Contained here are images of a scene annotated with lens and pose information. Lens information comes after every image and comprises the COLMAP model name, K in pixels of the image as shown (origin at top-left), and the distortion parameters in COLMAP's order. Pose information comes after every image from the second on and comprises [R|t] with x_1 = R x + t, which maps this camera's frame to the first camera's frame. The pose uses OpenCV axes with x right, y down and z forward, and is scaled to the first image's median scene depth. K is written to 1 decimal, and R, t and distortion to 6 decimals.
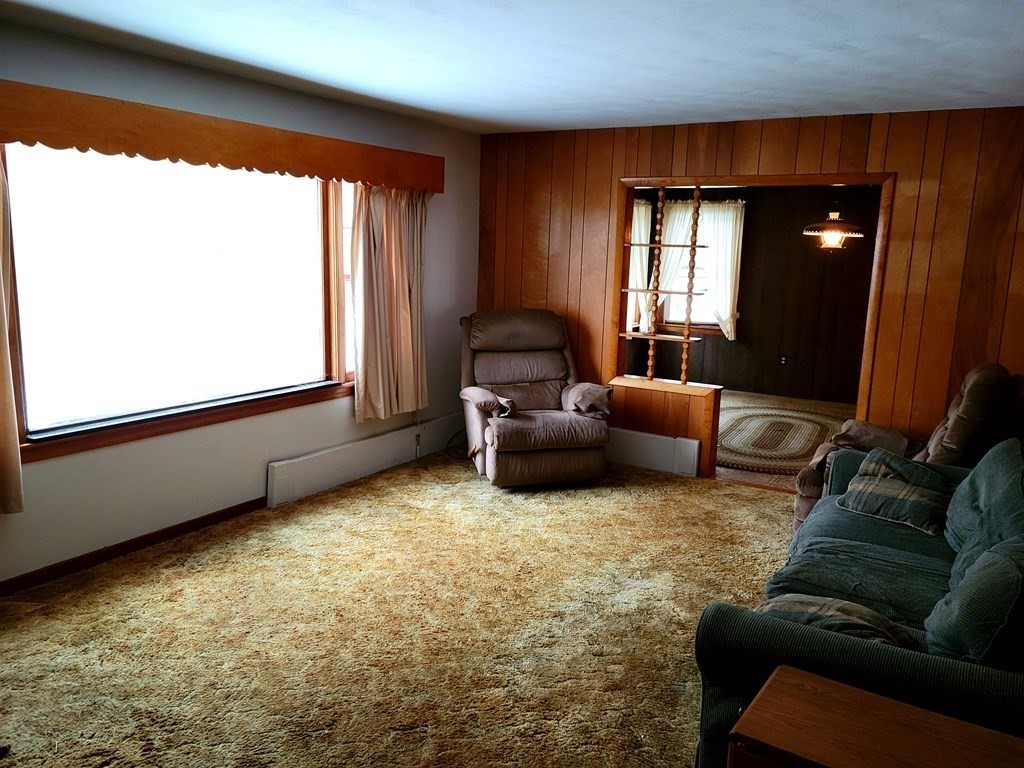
lens RADIAL K [[808.9, 0, 512.0], [0, 808.9, 384.0], [0, 0, 1]] dist [0.083891, -0.074446]
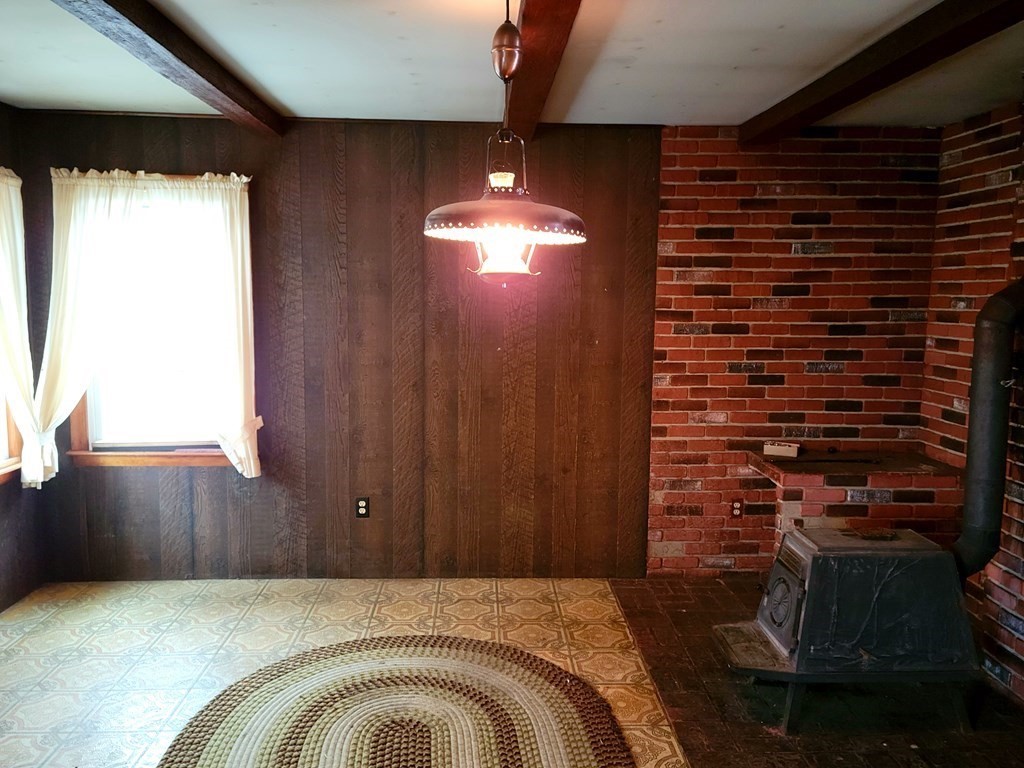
lens RADIAL K [[808.9, 0, 512.0], [0, 808.9, 384.0], [0, 0, 1]] dist [0.083891, -0.074446]
pose [[0.846211, -0.084918, 0.526038, 0.158820], [0.104535, 0.994492, -0.007618, -0.088595], [-0.522494, 0.061436, 0.850427, 0.534658]]
